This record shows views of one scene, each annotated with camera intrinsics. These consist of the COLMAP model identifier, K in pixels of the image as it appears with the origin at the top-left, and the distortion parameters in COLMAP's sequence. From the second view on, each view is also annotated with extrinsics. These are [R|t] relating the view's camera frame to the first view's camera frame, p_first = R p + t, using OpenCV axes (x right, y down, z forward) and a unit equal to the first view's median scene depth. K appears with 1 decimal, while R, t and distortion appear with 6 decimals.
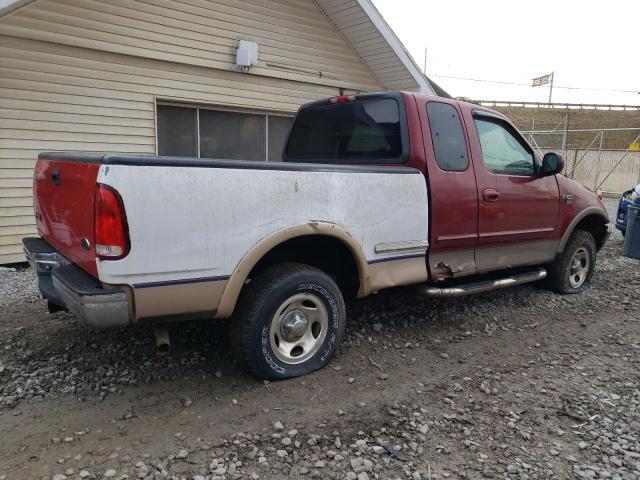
lens RADIAL K [[521.8, 0, 320.0], [0, 521.8, 240.0], [0, 0, 1]] dist [0.061688, -0.000715]
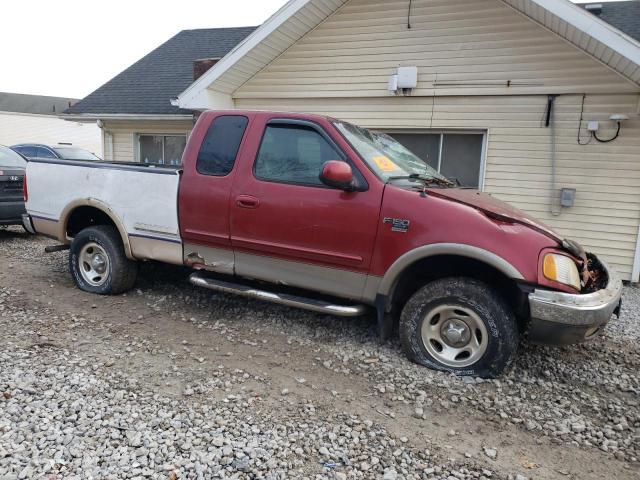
lens RADIAL K [[521.8, 0, 320.0], [0, 521.8, 240.0], [0, 0, 1]] dist [0.061688, -0.000715]
pose [[0.410493, 0.125433, -0.903195, 1.318055], [-0.180079, 0.982138, 0.054552, -0.093034], [0.893905, 0.140254, 0.425749, 0.710172]]
